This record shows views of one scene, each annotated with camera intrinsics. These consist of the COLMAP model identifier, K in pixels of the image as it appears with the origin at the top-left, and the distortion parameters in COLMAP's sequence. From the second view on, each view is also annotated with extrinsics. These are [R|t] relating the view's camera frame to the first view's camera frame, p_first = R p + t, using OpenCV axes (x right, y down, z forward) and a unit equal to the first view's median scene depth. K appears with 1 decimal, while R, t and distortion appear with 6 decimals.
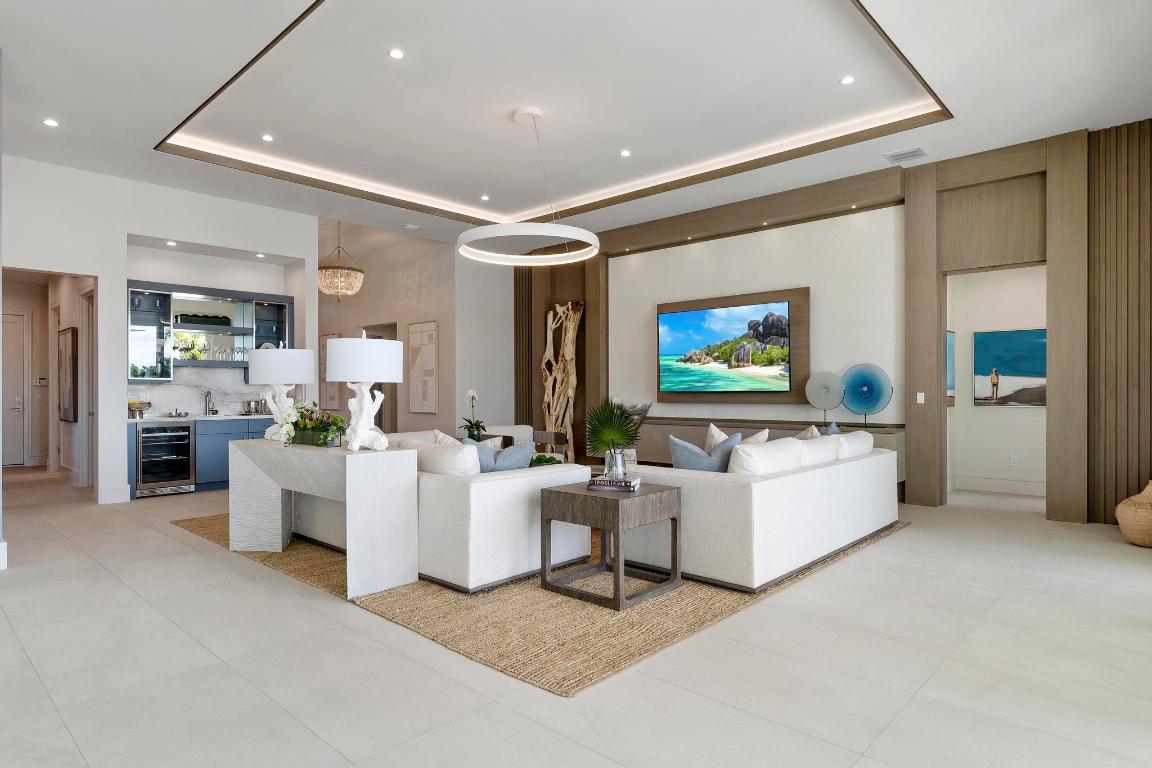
lens RADIAL K [[648.3, 0, 576.0], [0, 648.3, 384.0], [0, 0, 1]] dist [0.000974, -0.000081]
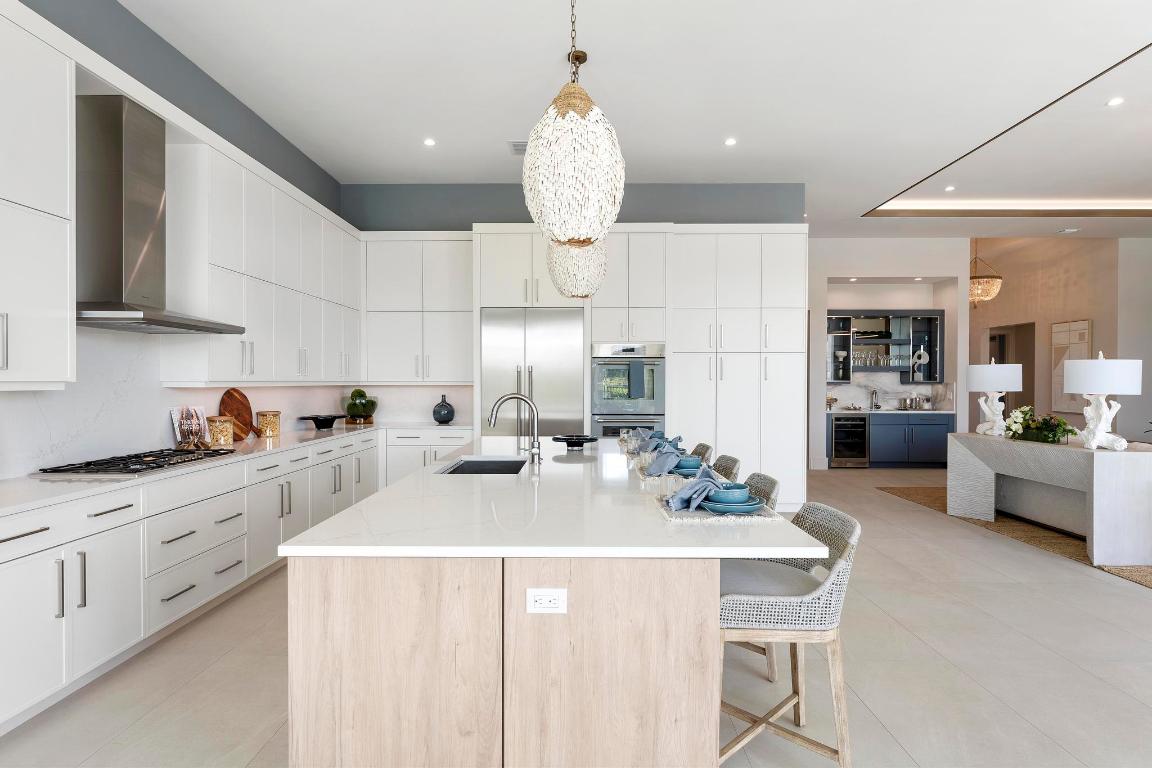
lens RADIAL K [[618.3, 0, 576.0], [0, 618.3, 384.0], [0, 0, 1]] dist [-0.000089, -0.000548]
pose [[0.672733, 0.008867, -0.739832, -0.065059], [0.001498, 0.999910, 0.013346, -0.019277], [0.739884, -0.010087, 0.672659, -0.259629]]
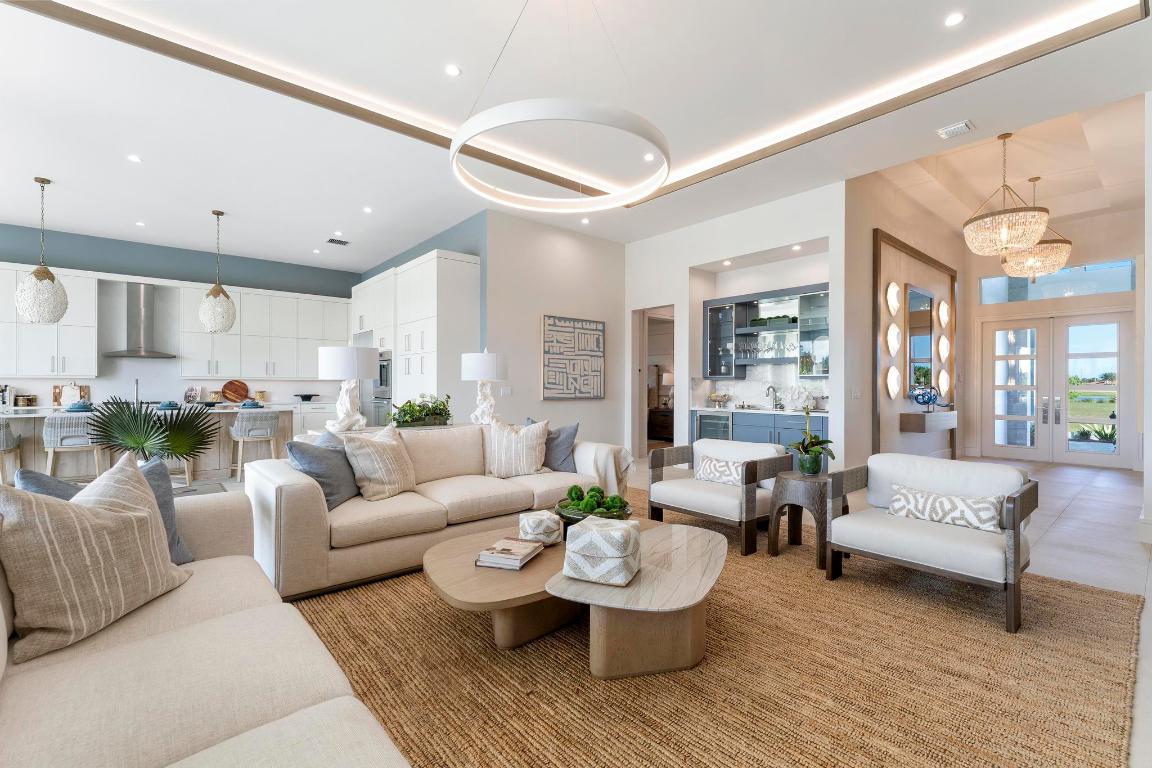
lens RADIAL K [[503.9, 0, 576.0], [0, 503.9, 384.0], [0, 0, 1]] dist [-0.000772, 0.000292]
pose [[-0.116752, 0.001926, -0.993159, 0.328553], [0.005688, 0.999983, 0.001271, 0.004005], [0.993145, -0.005501, -0.116761, 0.802218]]
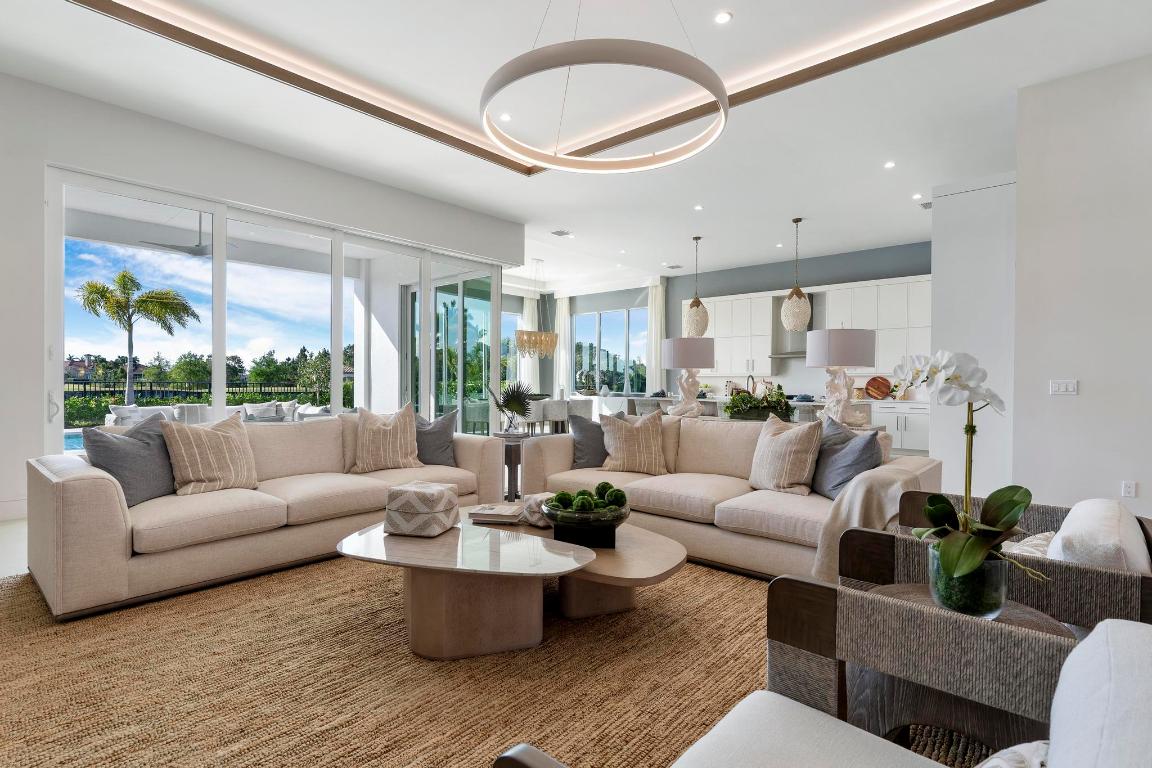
lens RADIAL K [[566.4, 0, 576.0], [0, 566.4, 384.0], [0, 0, 1]] dist [-0.001990, -0.000013]
pose [[-0.999709, -0.003934, -0.023789, -0.025545], [-0.003769, 0.999968, -0.007003, 0.020004], [0.023816, -0.006911, -0.999692, 1.129386]]
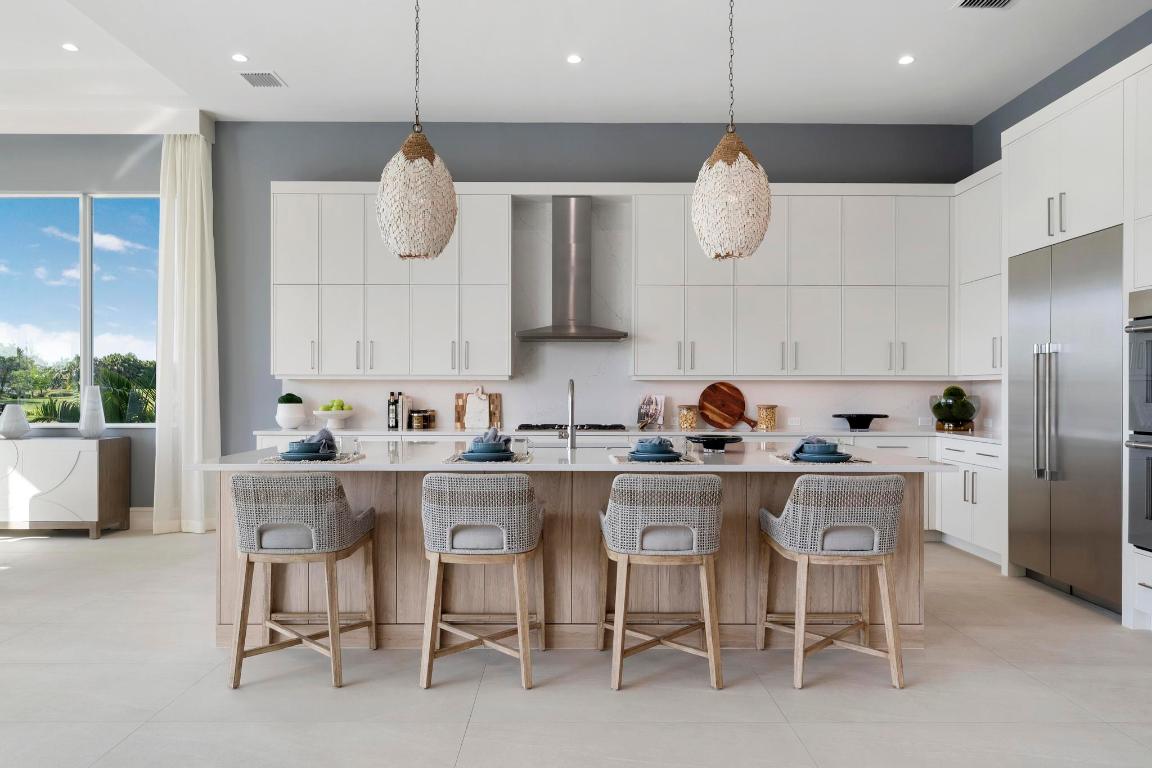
lens RADIAL K [[766.3, 0, 576.0], [0, 766.3, 384.0], [0, 0, 1]] dist [0.000776, 0.000970]
pose [[-0.723884, -0.001499, -0.689920, -0.029917], [0.006858, 0.999933, -0.009367, 0.000974], [0.689888, -0.011512, -0.723825, 0.392170]]
